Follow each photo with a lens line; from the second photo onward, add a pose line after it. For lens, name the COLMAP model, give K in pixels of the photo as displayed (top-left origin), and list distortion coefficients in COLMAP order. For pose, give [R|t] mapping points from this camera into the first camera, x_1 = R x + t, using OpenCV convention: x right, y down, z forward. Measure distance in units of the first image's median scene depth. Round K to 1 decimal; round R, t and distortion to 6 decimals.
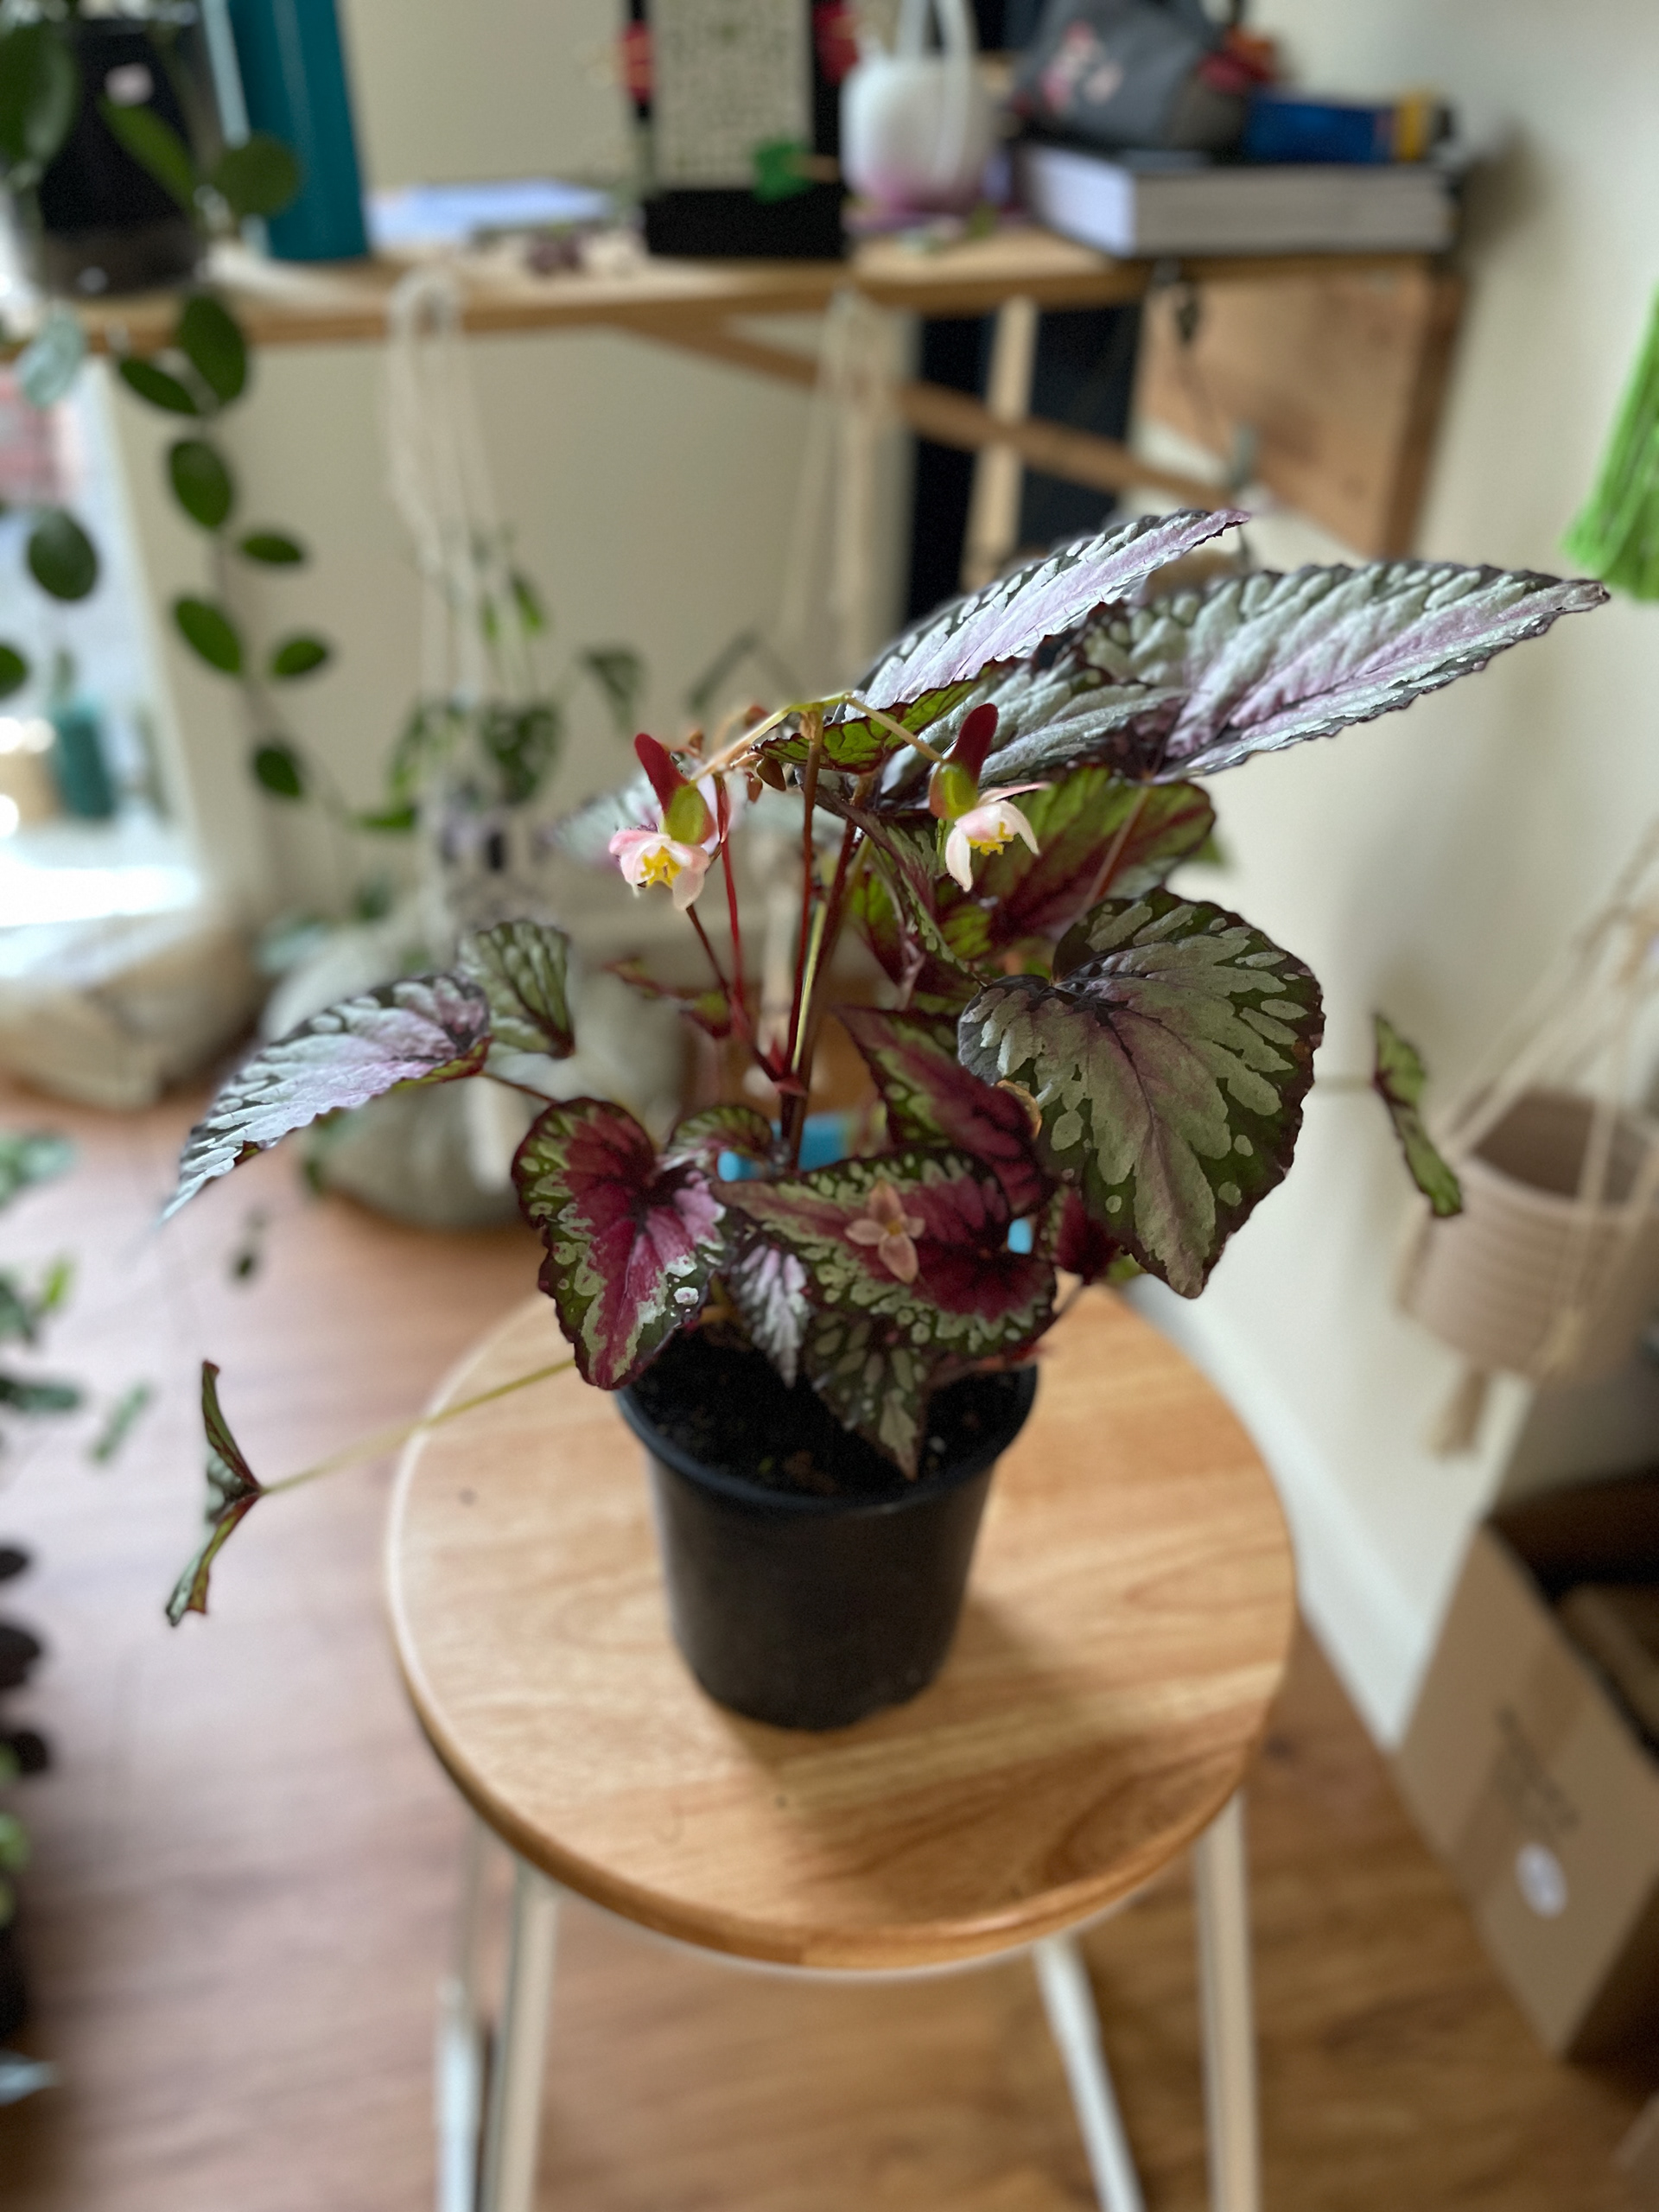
lens RADIAL K [[1701.0, 0, 821.5], [0, 1701.0, 1108.0], [0, 0, 1]] dist [-0.010786, -0.030970]
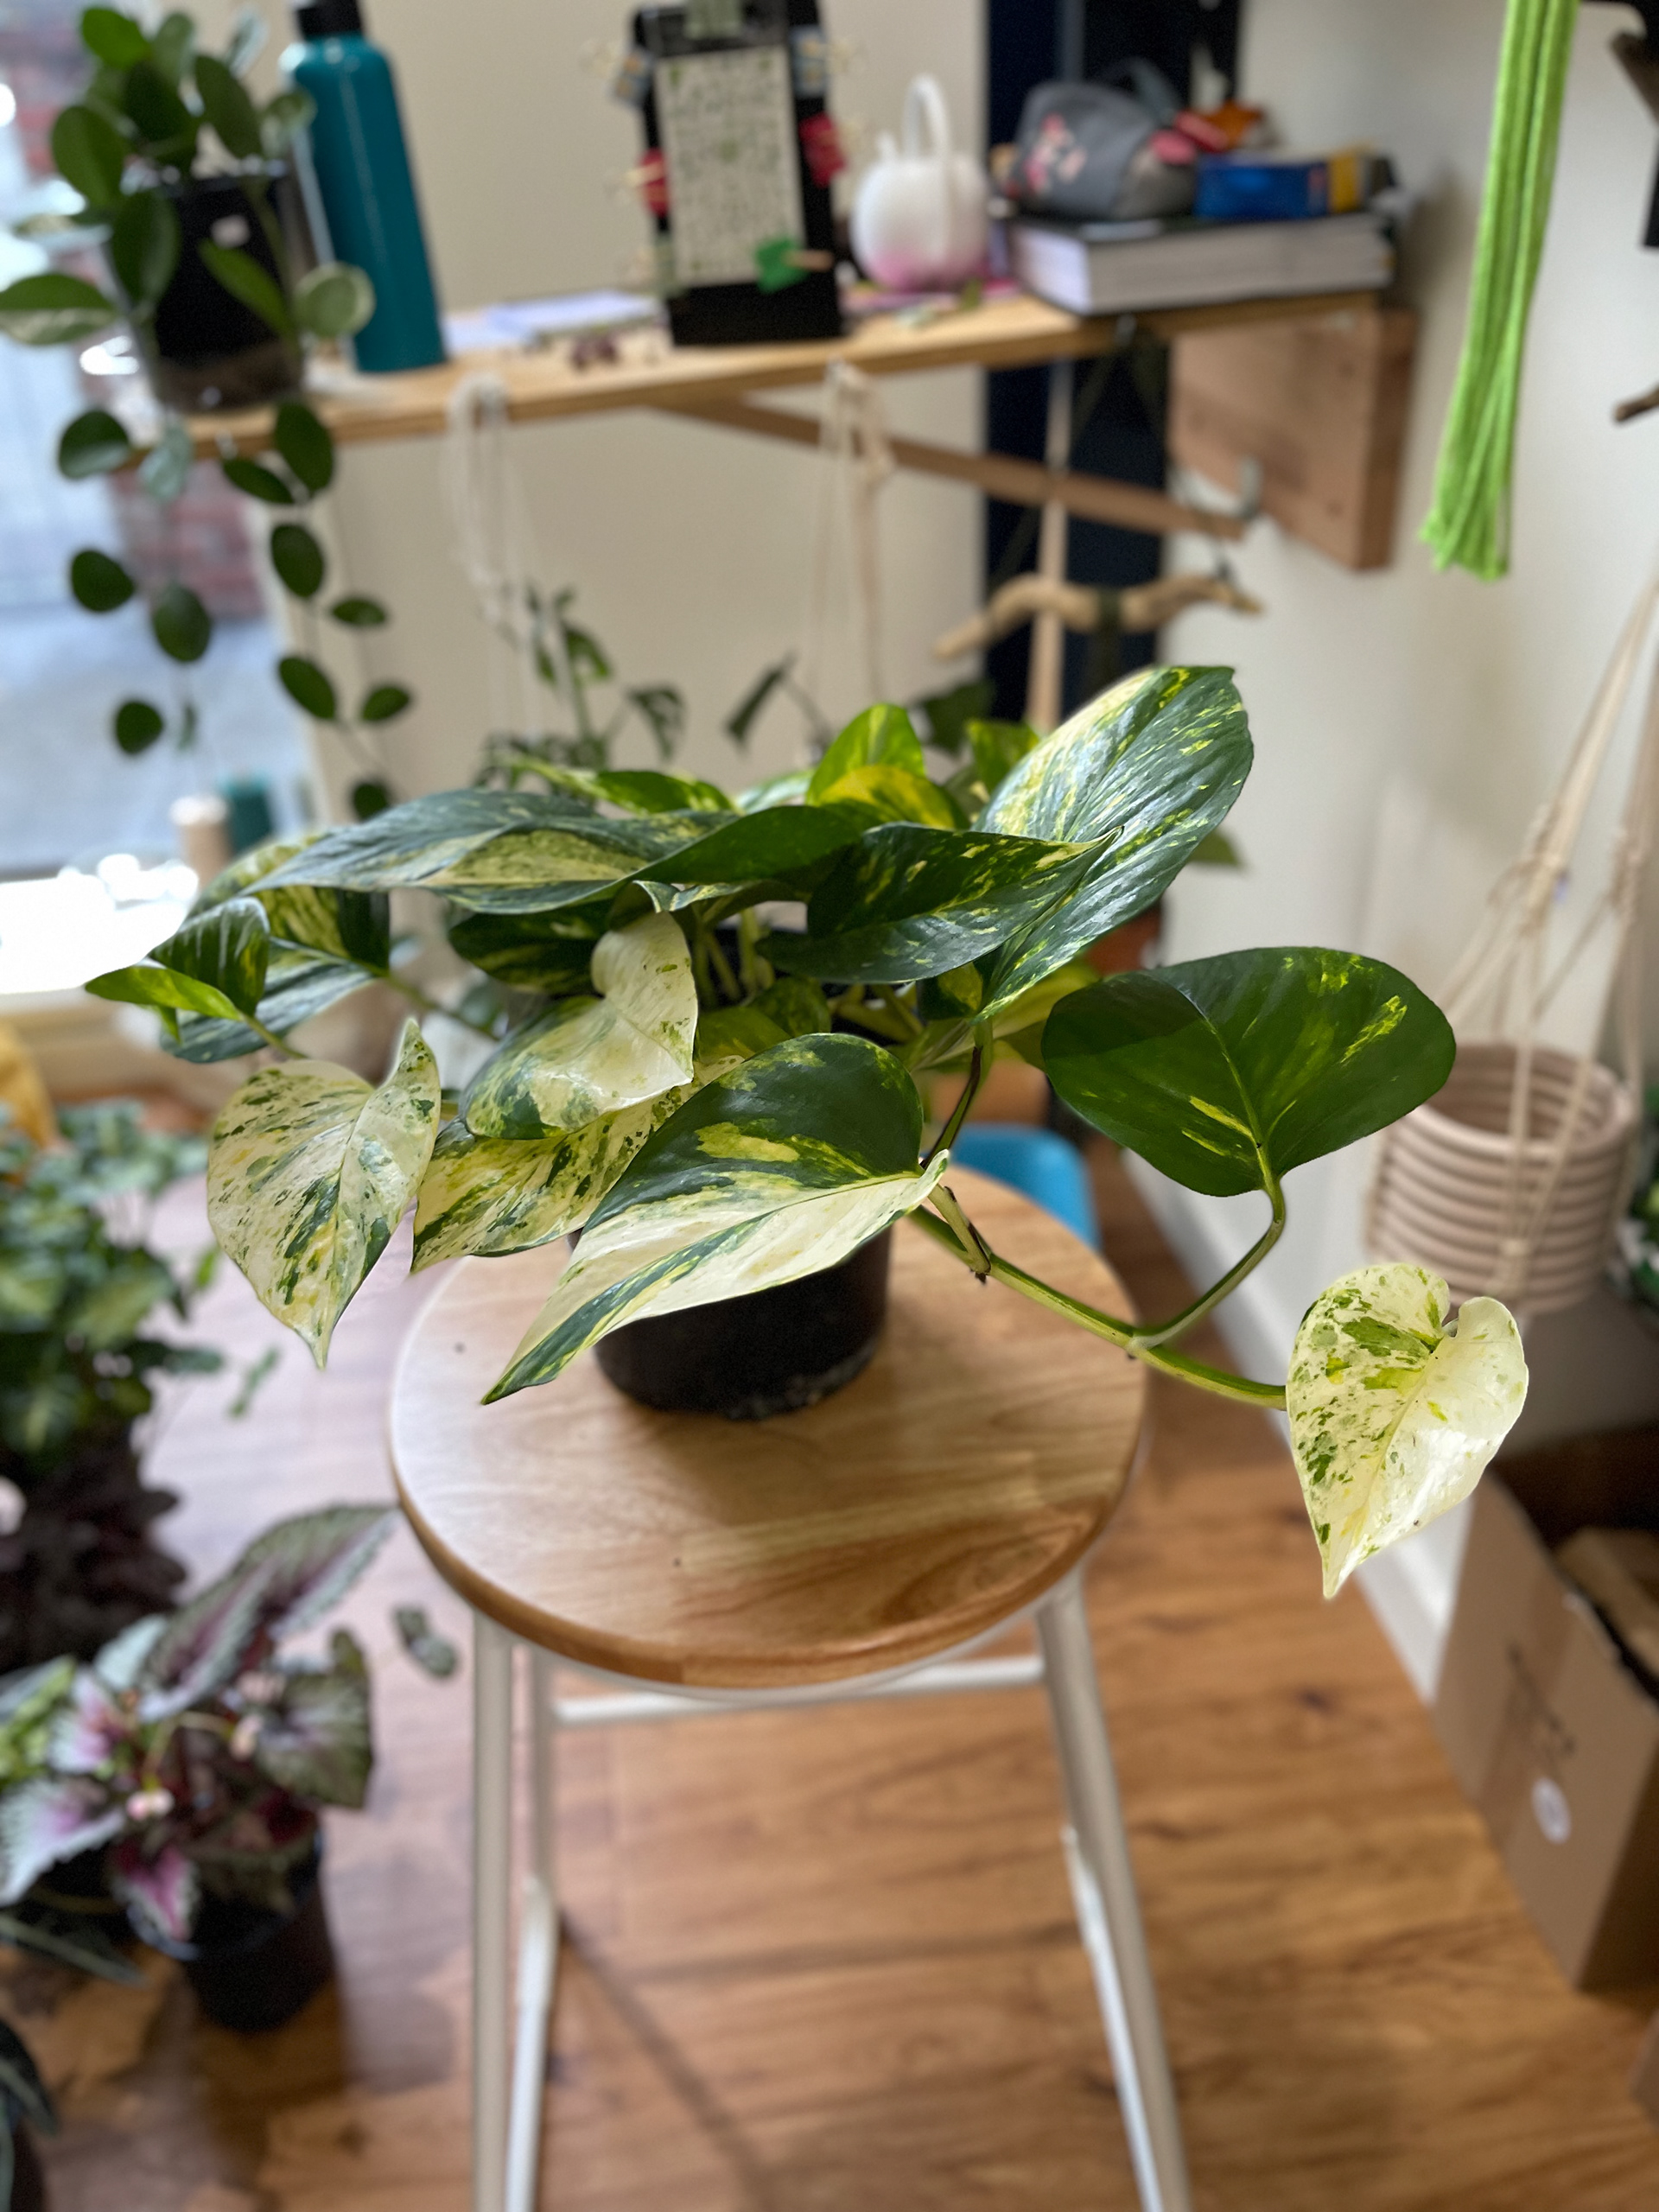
lens RADIAL K [[1701.0, 0, 820.0], [0, 1701.0, 1119.2], [0, 0, 1]] dist [-0.010786, -0.030970]
pose [[0.993049, -0.020440, -0.115917, 0.121785], [0.015764, 0.999030, -0.041112, 0.075082], [0.116645, 0.038999, 0.992408, -0.119161]]
